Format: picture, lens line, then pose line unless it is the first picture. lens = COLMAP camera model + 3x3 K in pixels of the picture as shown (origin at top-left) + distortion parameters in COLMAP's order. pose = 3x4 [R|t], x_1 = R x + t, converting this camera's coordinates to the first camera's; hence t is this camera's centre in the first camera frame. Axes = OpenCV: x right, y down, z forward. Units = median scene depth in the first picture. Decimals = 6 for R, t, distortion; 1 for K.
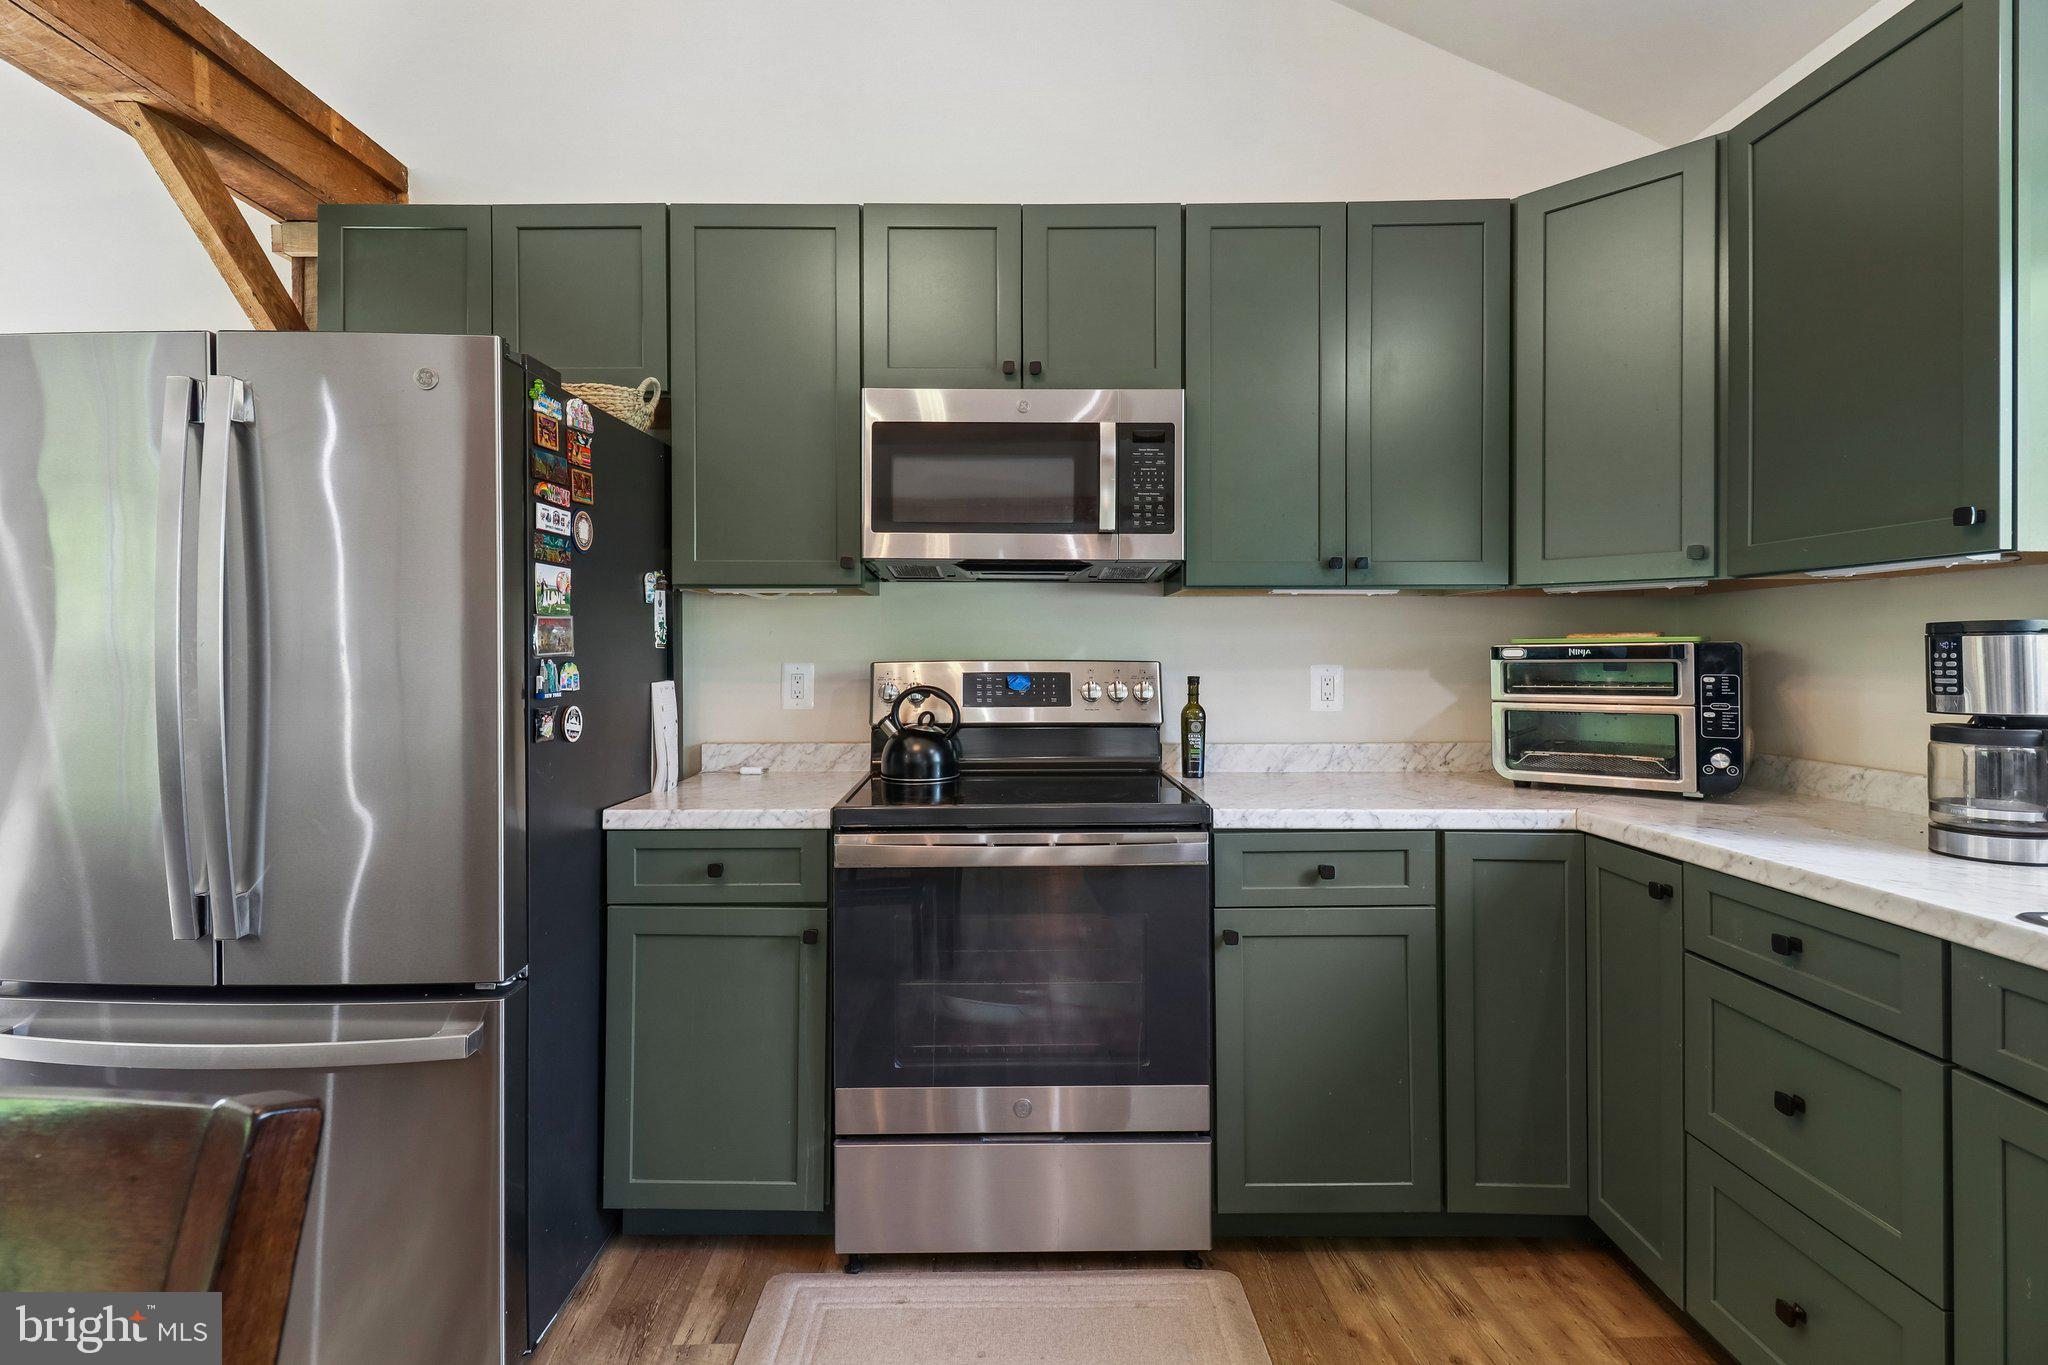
lens RADIAL K [[955.6, 0, 1003.2], [0, 955.6, 641.9], [0, 0, 1]] dist [0.020394, -0.011687]
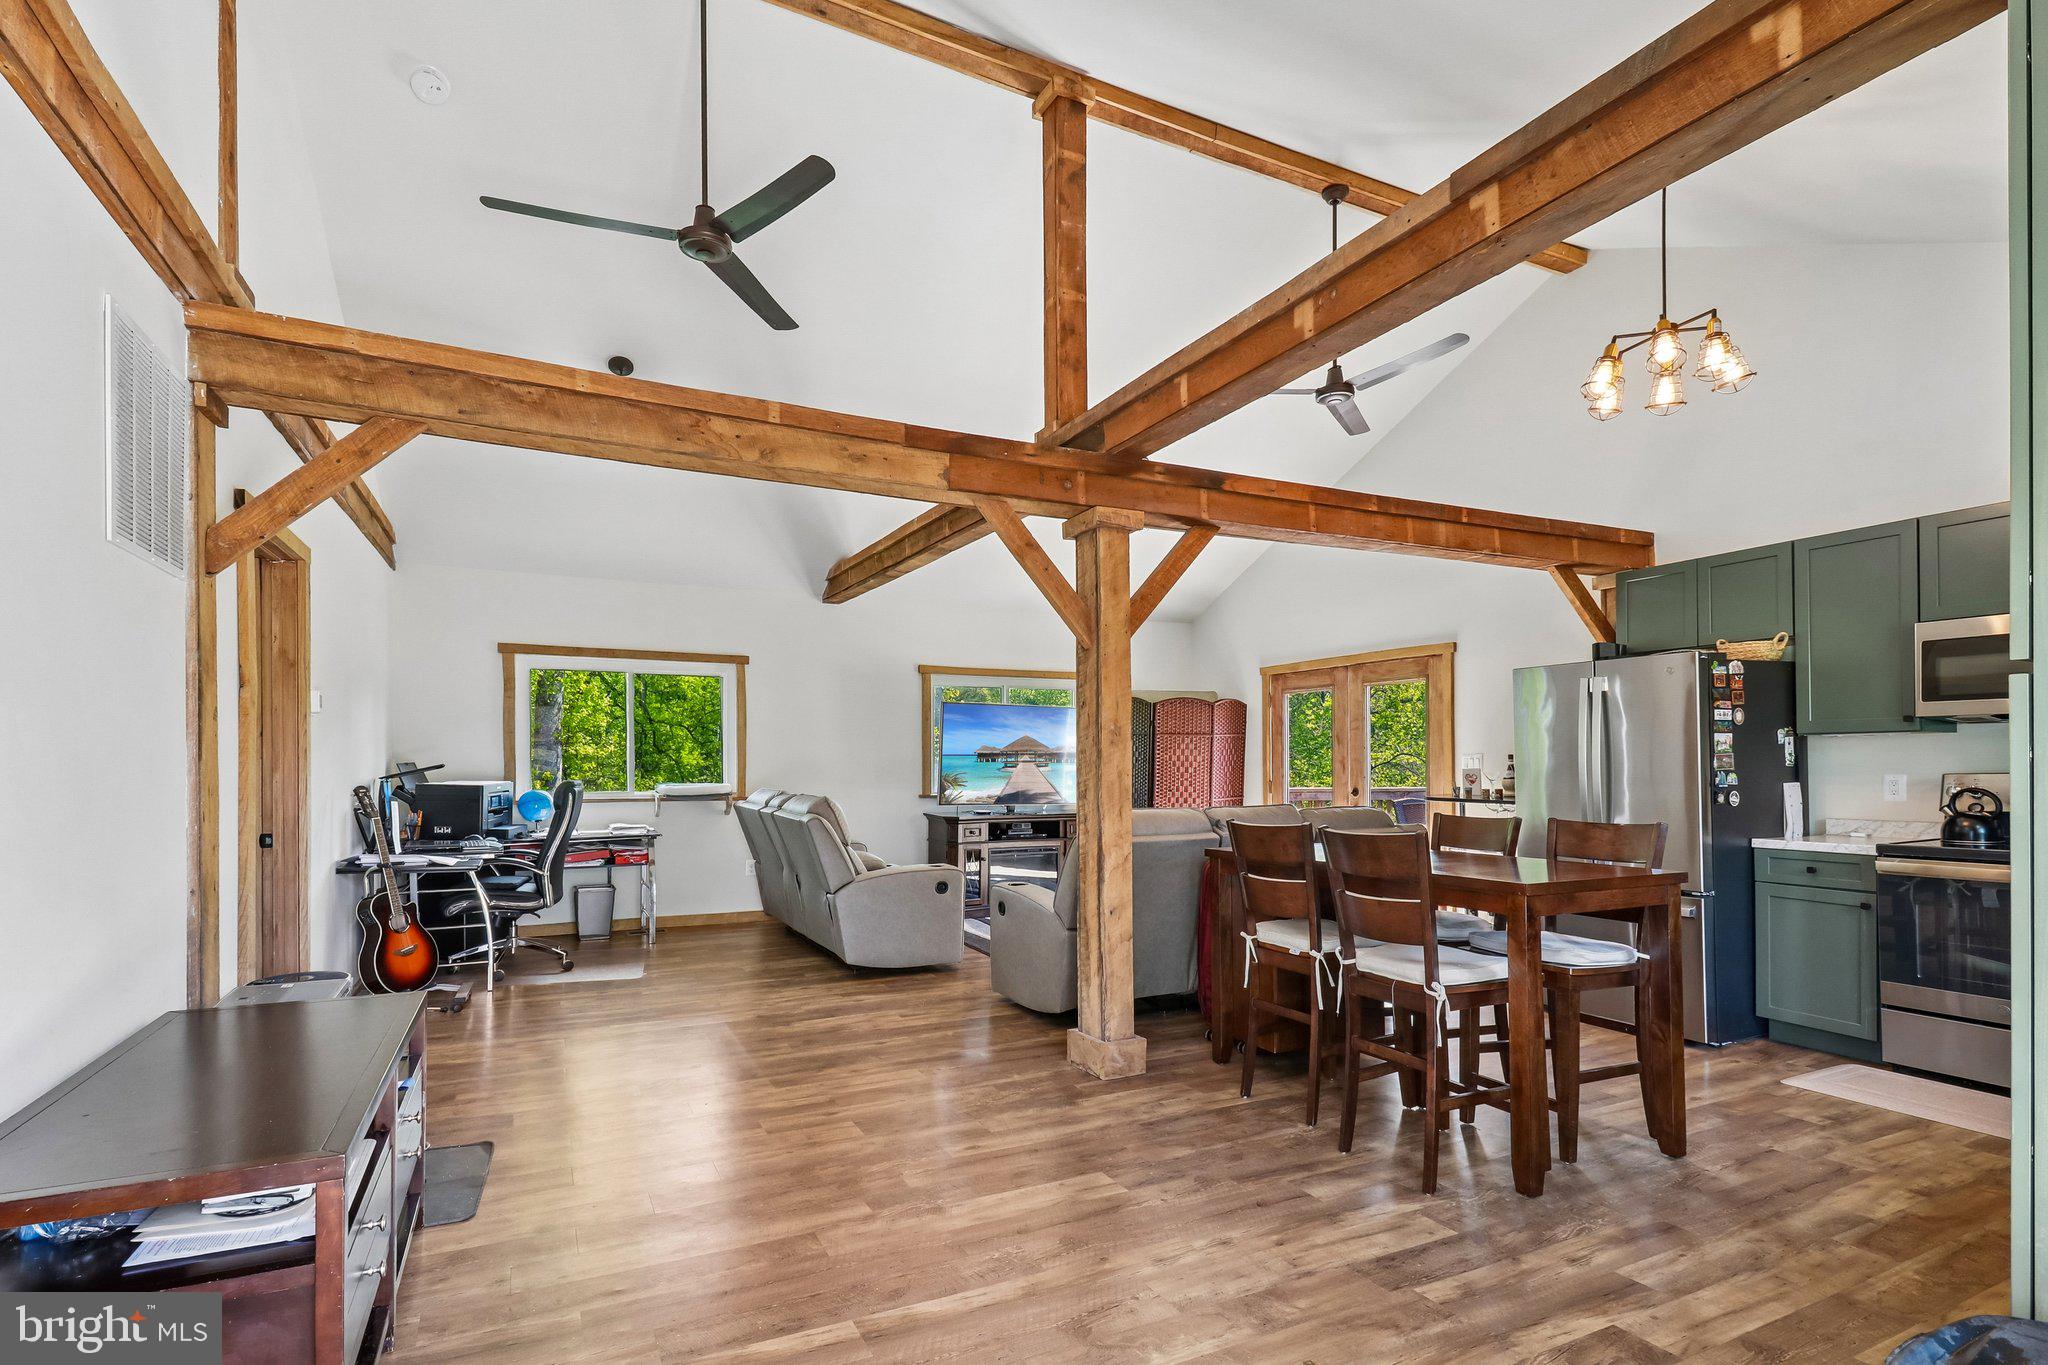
lens RADIAL K [[955.6, 0, 1003.3], [0, 955.6, 770.4], [0, 0, 1]] dist [0.020394, -0.011687]
pose [[0.430899, 0.003820, -0.902392, 0.793889], [0.014794, 0.999827, 0.011297, -0.032508], [0.902279, -0.018218, 0.430768, -1.425155]]
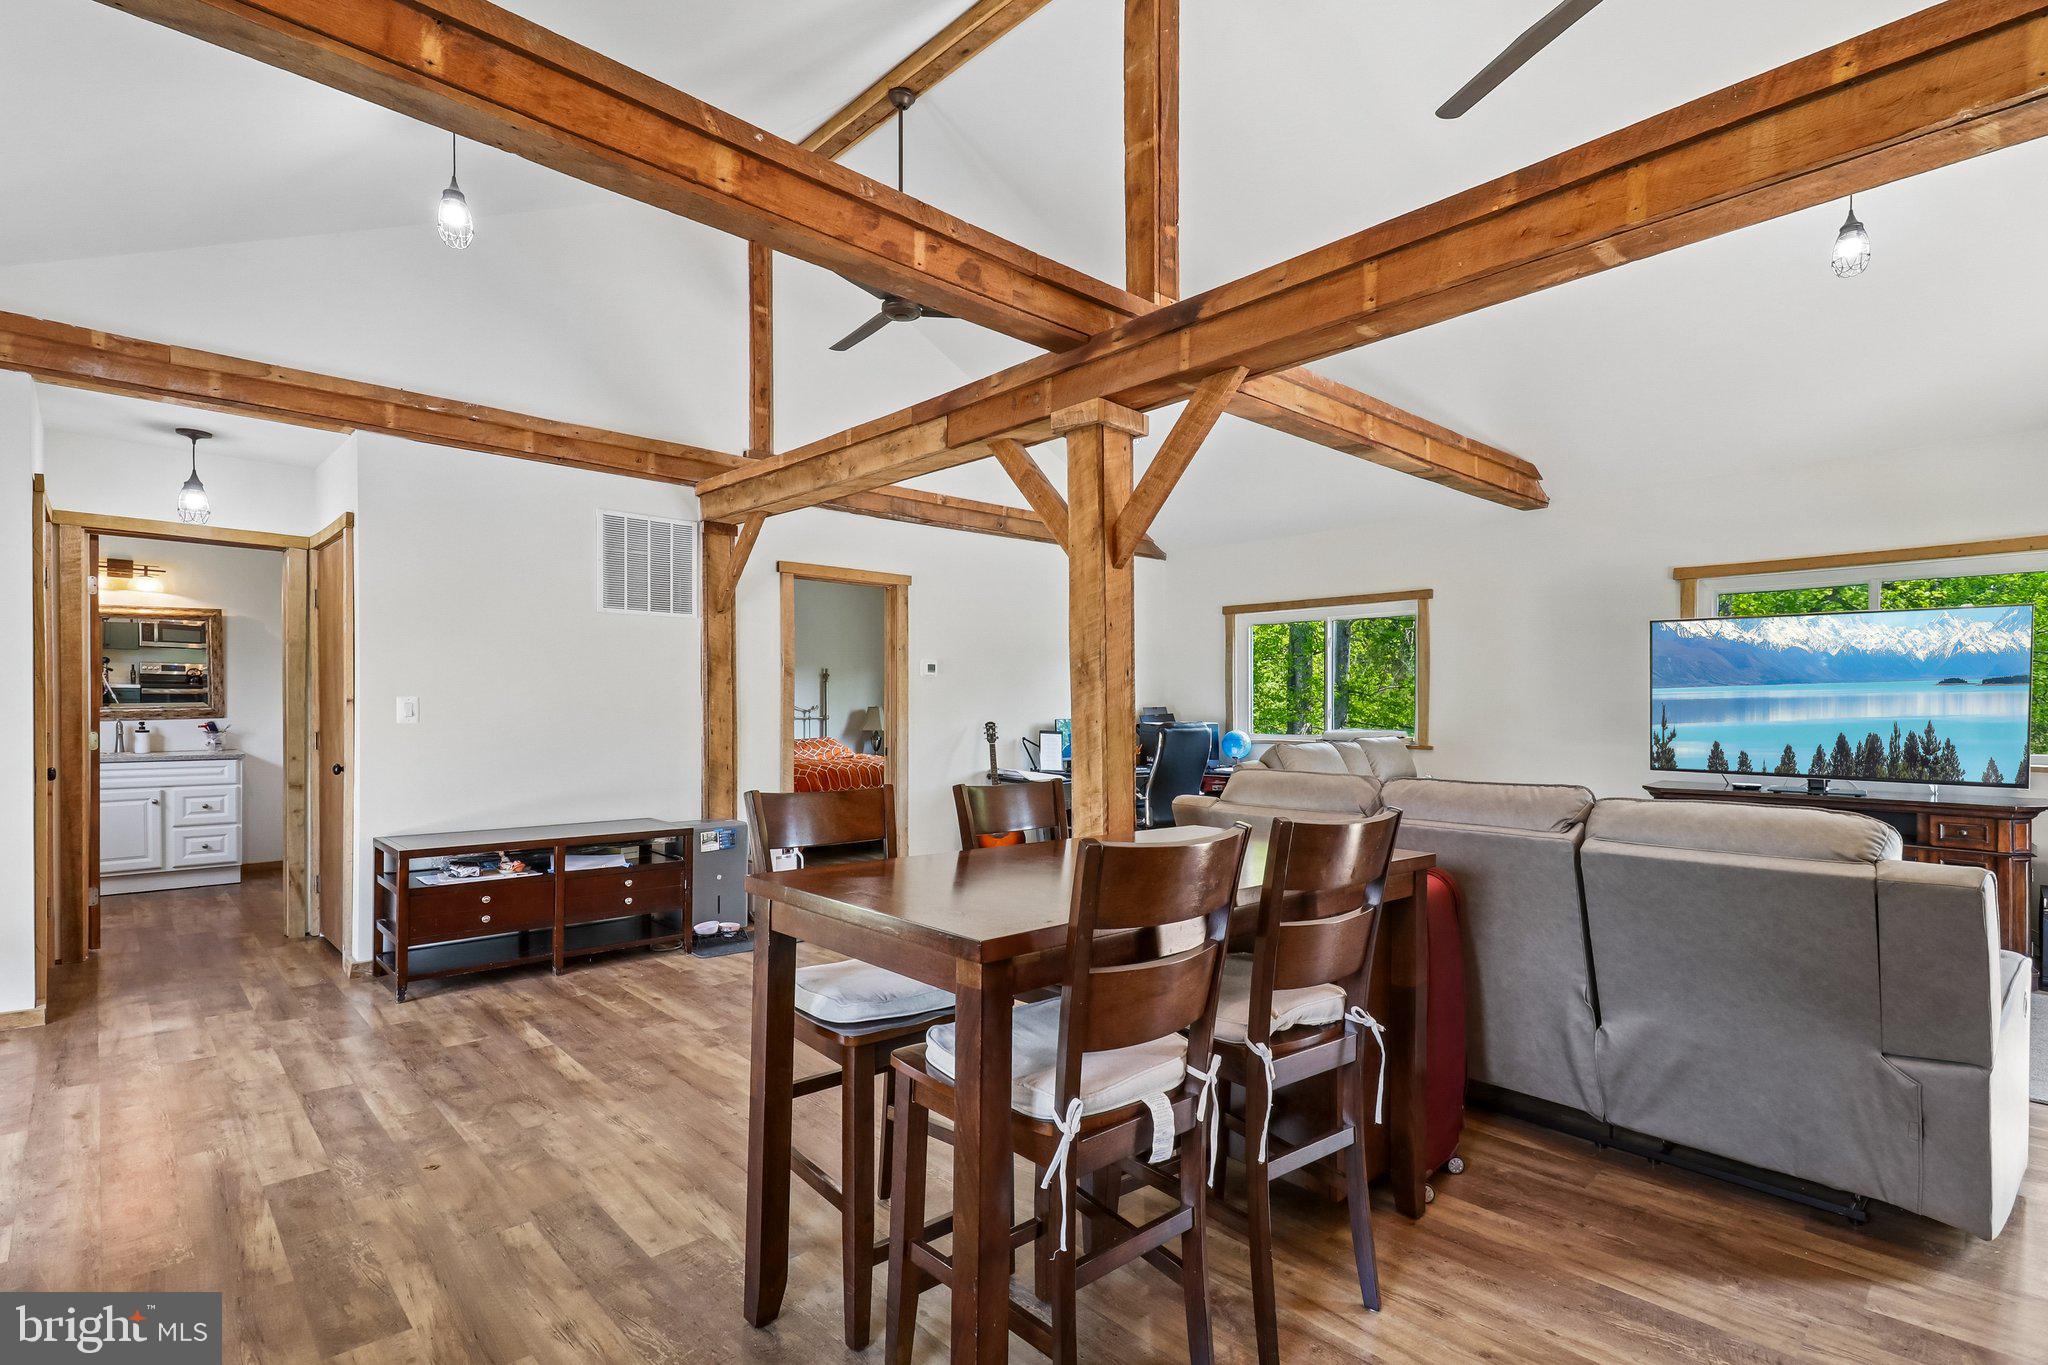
lens RADIAL K [[955.6, 0, 1020.7], [0, 955.6, 719.7], [0, 0, 1]] dist [0.020394, -0.011687]
pose [[-0.727821, 0.003769, -0.685756, 0.363234], [0.005384, 0.999985, -0.000218, -0.001753], [0.685746, -0.003851, -0.727831, 0.638697]]
